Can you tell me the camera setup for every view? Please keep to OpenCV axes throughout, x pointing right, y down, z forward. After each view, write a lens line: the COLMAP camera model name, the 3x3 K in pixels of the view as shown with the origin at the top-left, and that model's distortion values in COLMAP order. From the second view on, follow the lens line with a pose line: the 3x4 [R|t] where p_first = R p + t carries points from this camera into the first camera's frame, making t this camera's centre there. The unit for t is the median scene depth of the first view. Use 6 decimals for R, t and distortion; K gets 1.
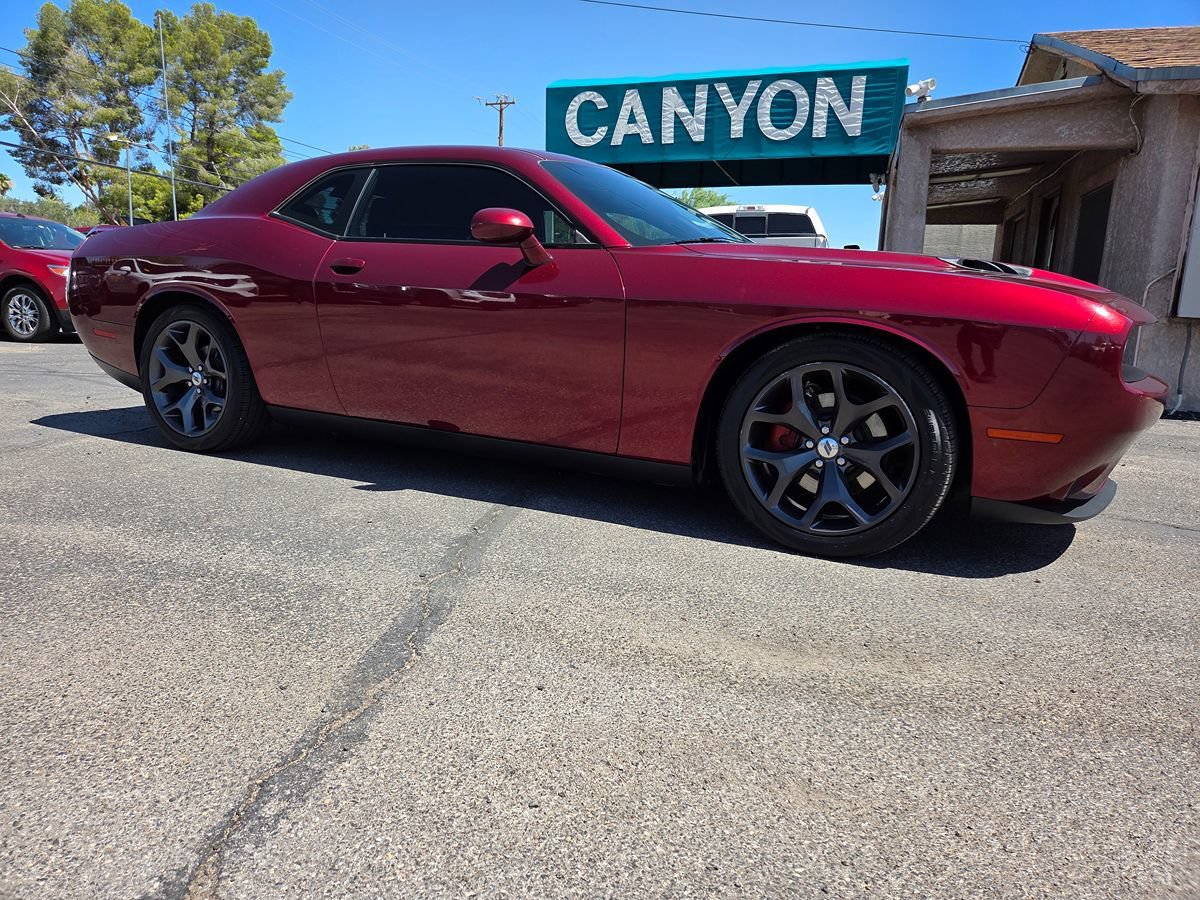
lens RADIAL K [[790.2, 0, 592.6], [0, 790.2, 458.4], [0, 0, 1]] dist [0.063474, -0.050800]
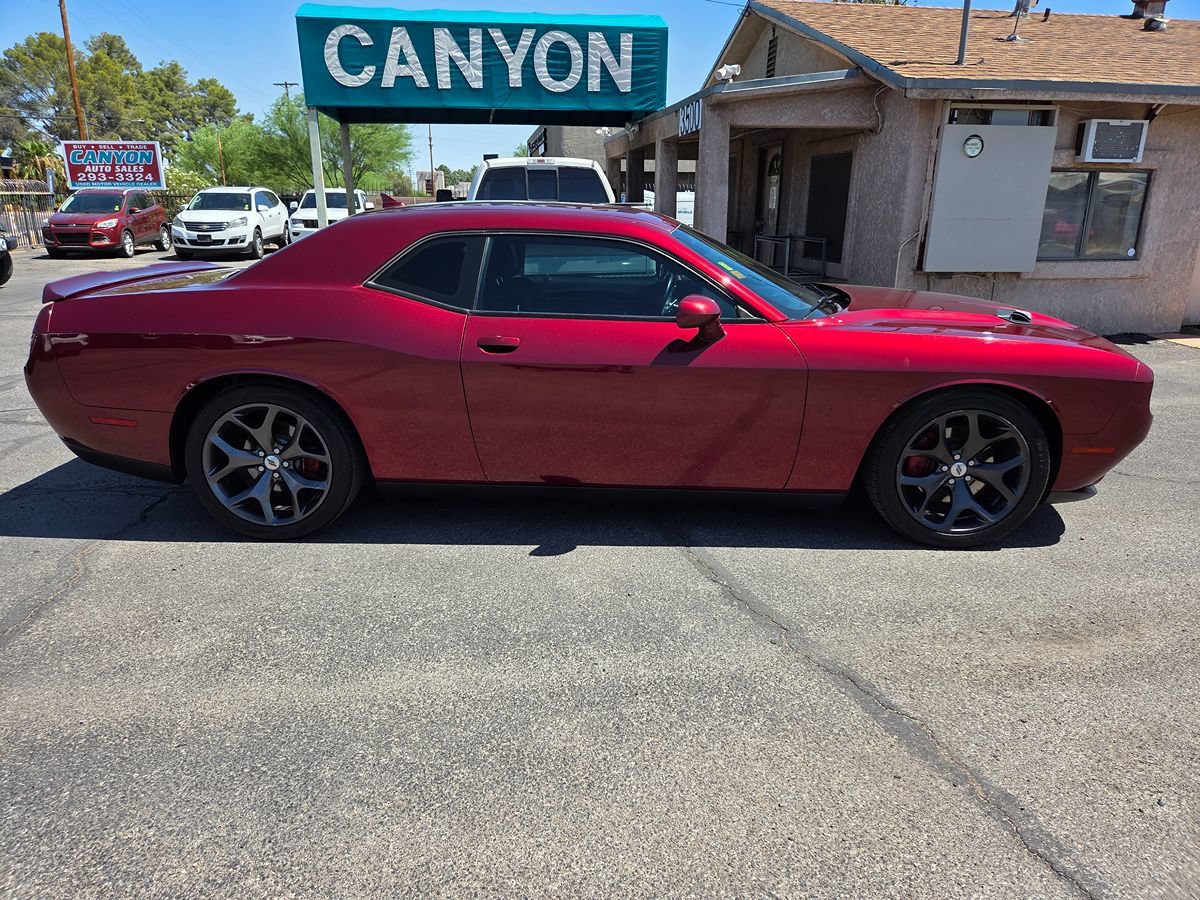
lens RADIAL K [[790.2, 0, 592.6], [0, 790.2, 458.4], [0, 0, 1]] dist [0.063474, -0.050800]
pose [[0.901846, -0.160759, 0.401036, -0.260884], [0.110485, 0.983148, 0.145646, -0.096796], [-0.417692, -0.087042, 0.904410, 0.012201]]
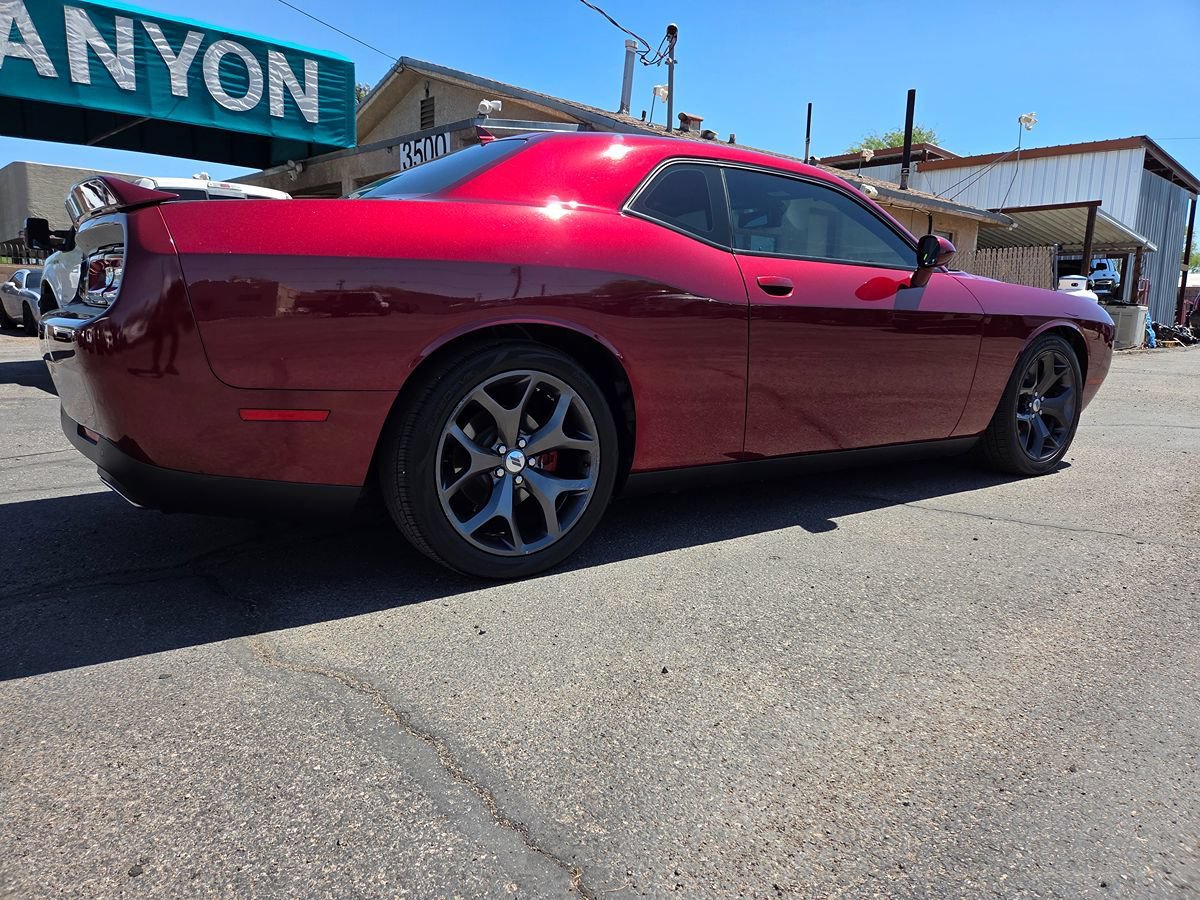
lens RADIAL K [[791.0, 0, 591.6], [0, 791.0, 452.0], [0, 0, 1]] dist [0.056834, -0.045307]
pose [[0.478939, -0.185247, 0.858080, -0.488693], [0.171112, 0.978432, 0.115723, -0.082557], [-0.861010, 0.091404, 0.500307, 0.316673]]
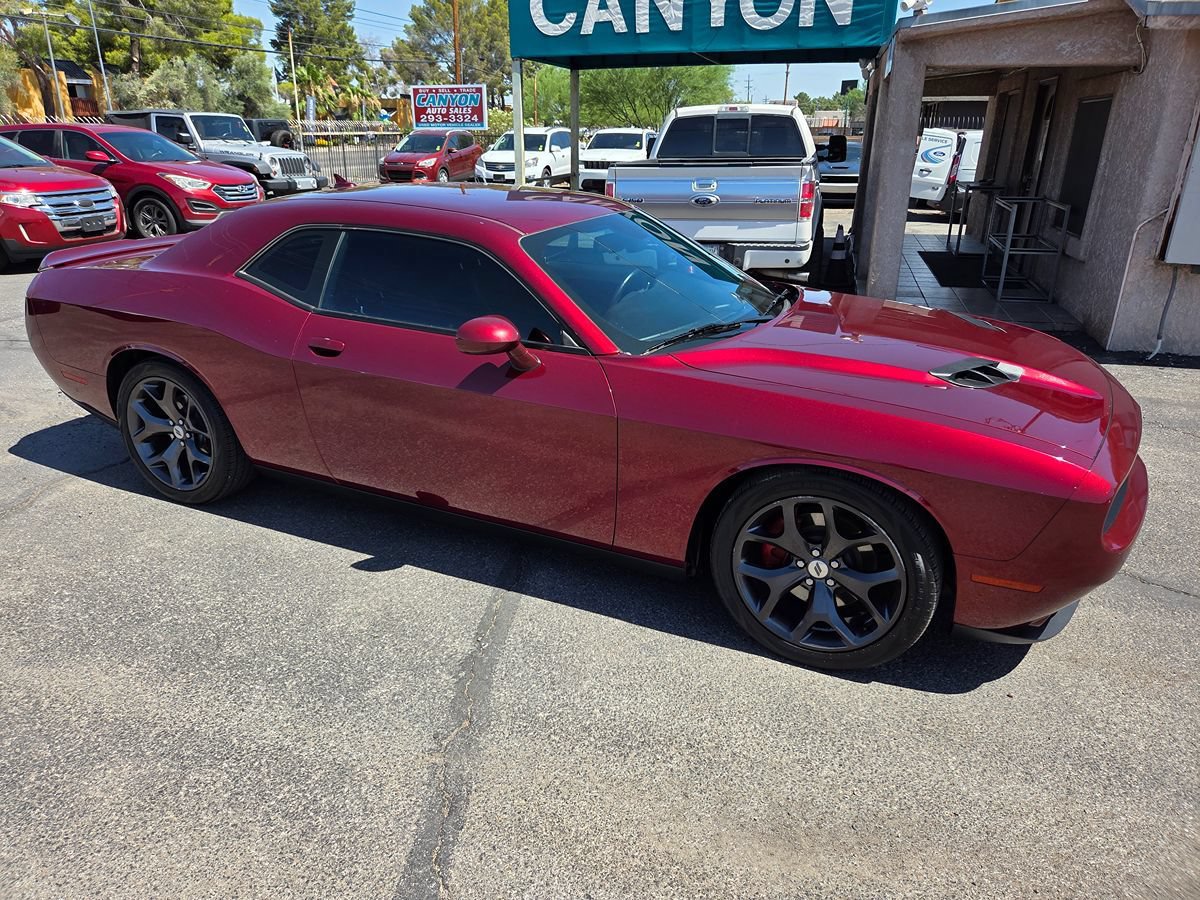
lens RADIAL K [[791.0, 0, 591.6], [0, 791.0, 452.0], [0, 0, 1]] dist [0.056834, -0.045307]
pose [[0.999007, -0.038648, 0.022164, -0.004876], [0.033883, 0.982098, 0.185300, -0.118628], [-0.028929, -0.184365, 0.982432, 0.006775]]
